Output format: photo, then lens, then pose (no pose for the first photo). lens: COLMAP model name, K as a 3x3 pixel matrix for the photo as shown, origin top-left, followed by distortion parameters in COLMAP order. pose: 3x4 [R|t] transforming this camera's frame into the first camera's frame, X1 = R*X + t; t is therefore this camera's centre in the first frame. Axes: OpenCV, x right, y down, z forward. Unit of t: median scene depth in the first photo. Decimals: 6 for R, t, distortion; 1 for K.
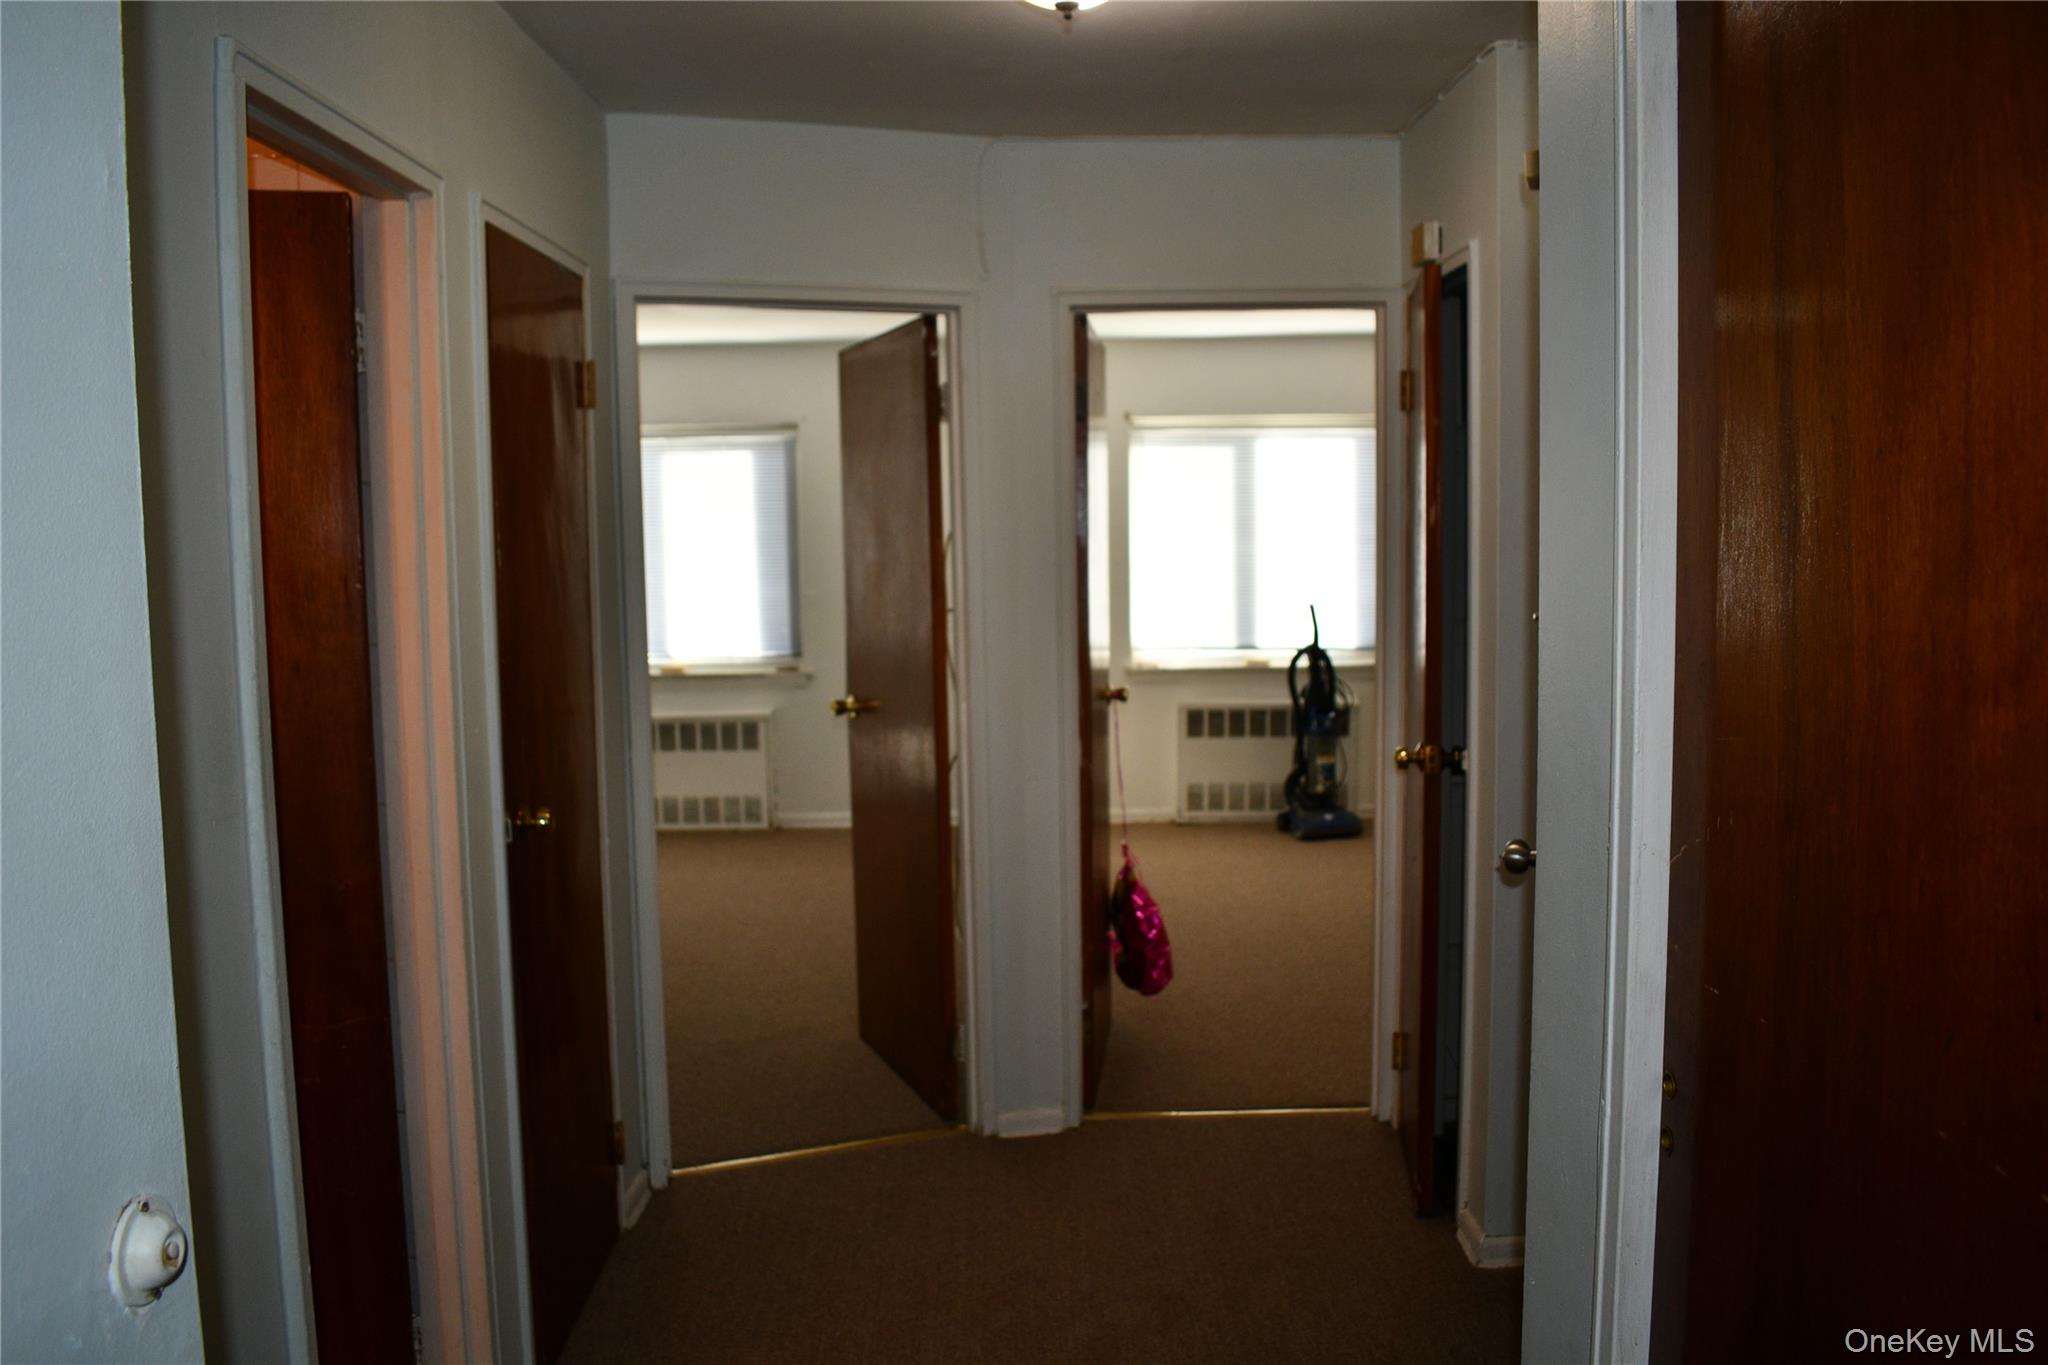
lens RADIAL K [[1598.4, 0, 985.1], [0, 1598.4, 686.3], [0, 0, 1]] dist [-0.092779, 0.007939]
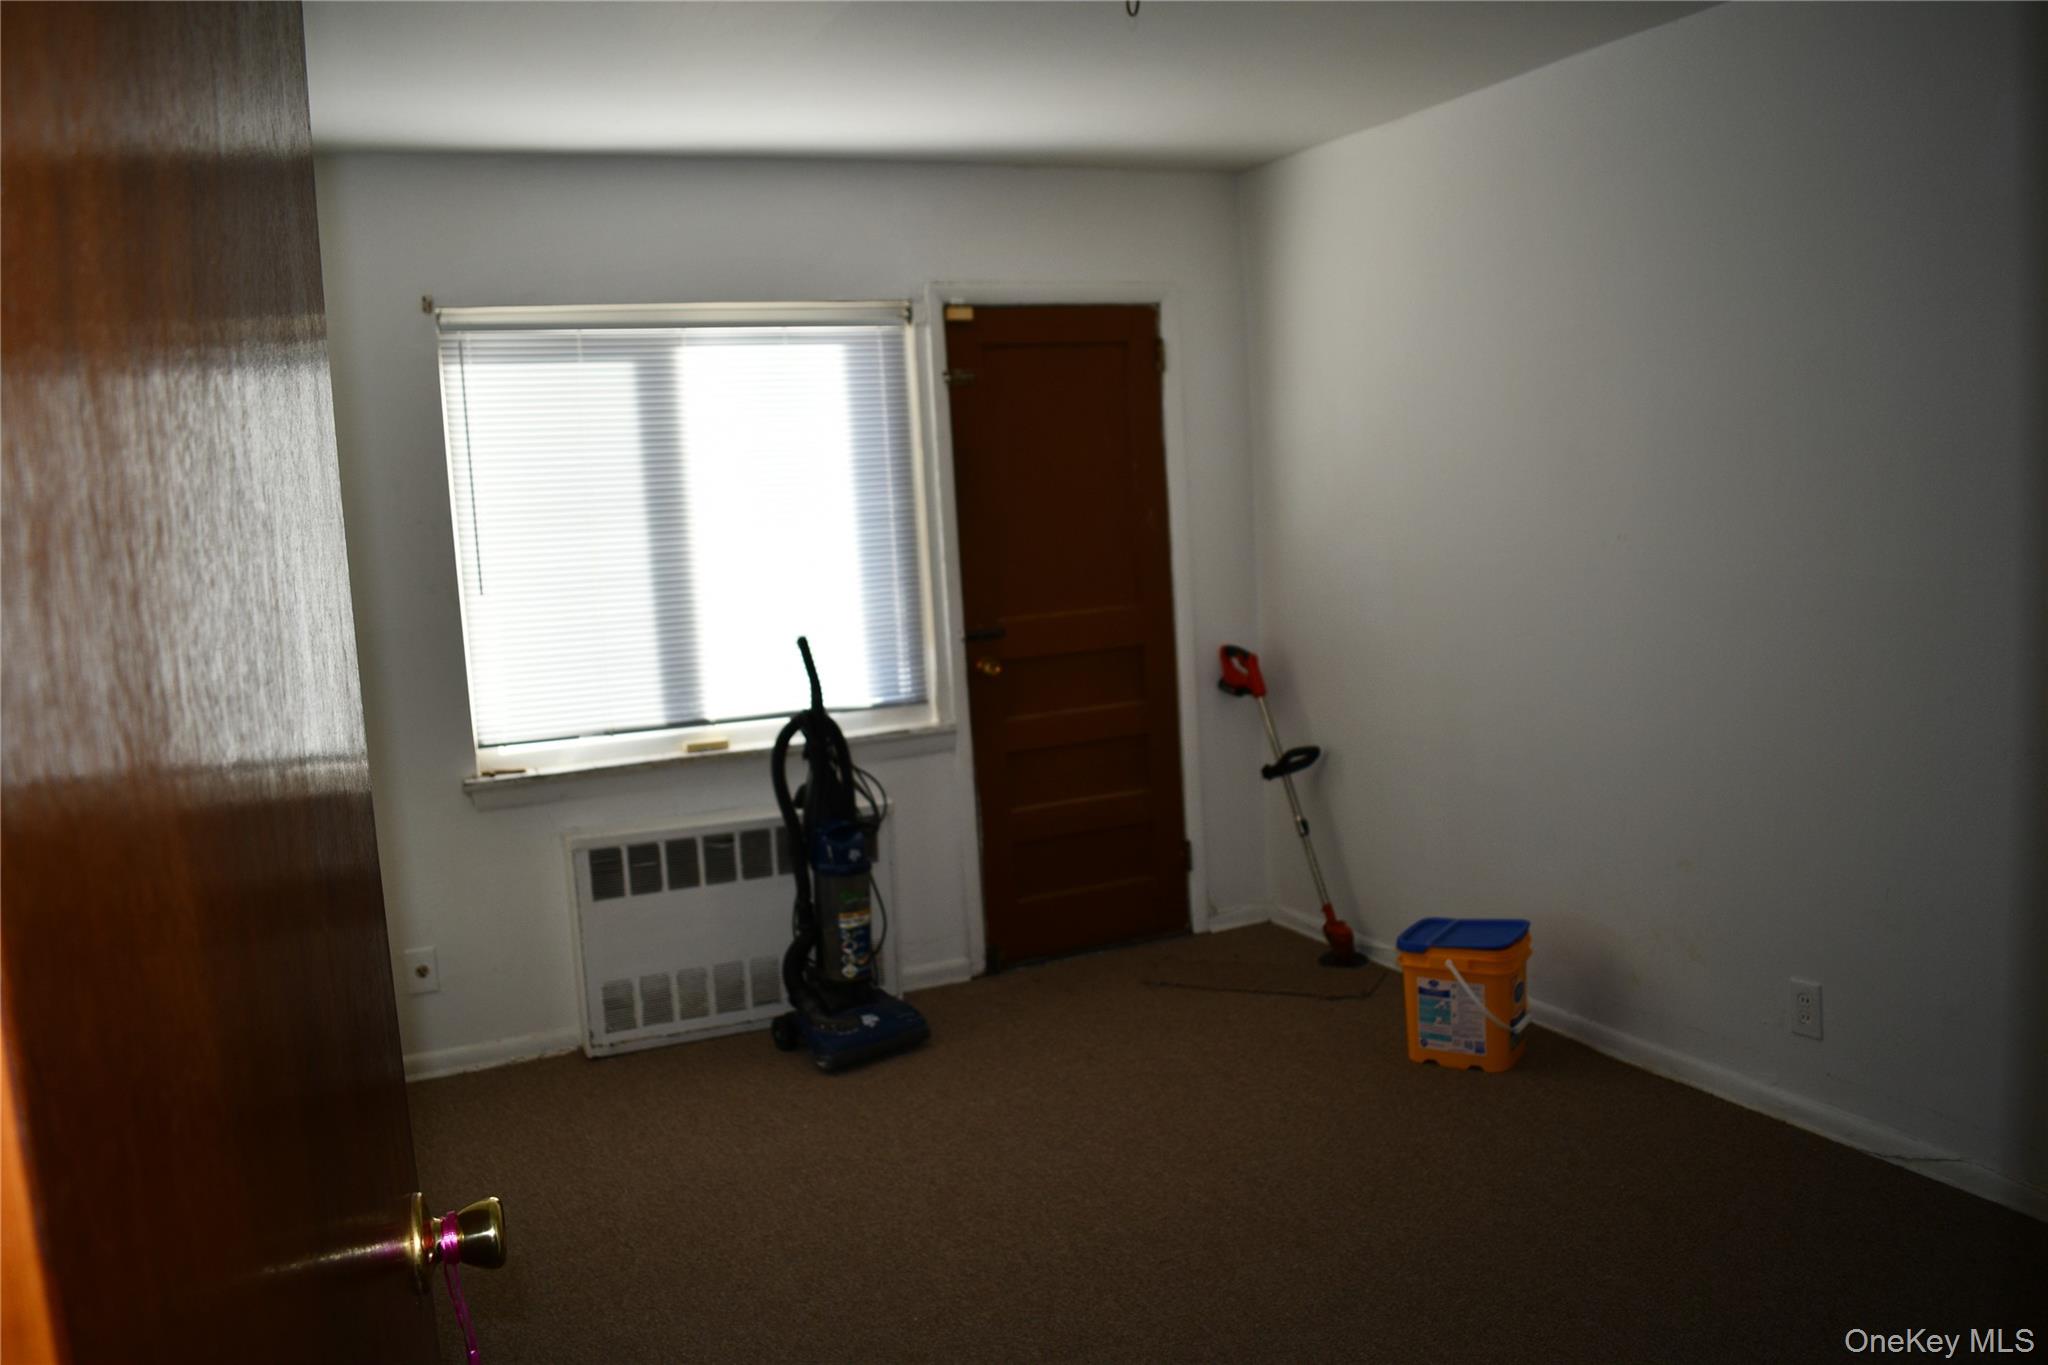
lens RADIAL K [[1598.4, 0, 985.1], [0, 1598.4, 686.3], [0, 0, 1]] dist [-0.092779, 0.007939]
pose [[0.926235, -0.078644, 0.368652, 0.058282], [0.091344, 0.995673, -0.017097, -0.018202], [-0.365712, 0.049510, 0.929410, 0.456239]]
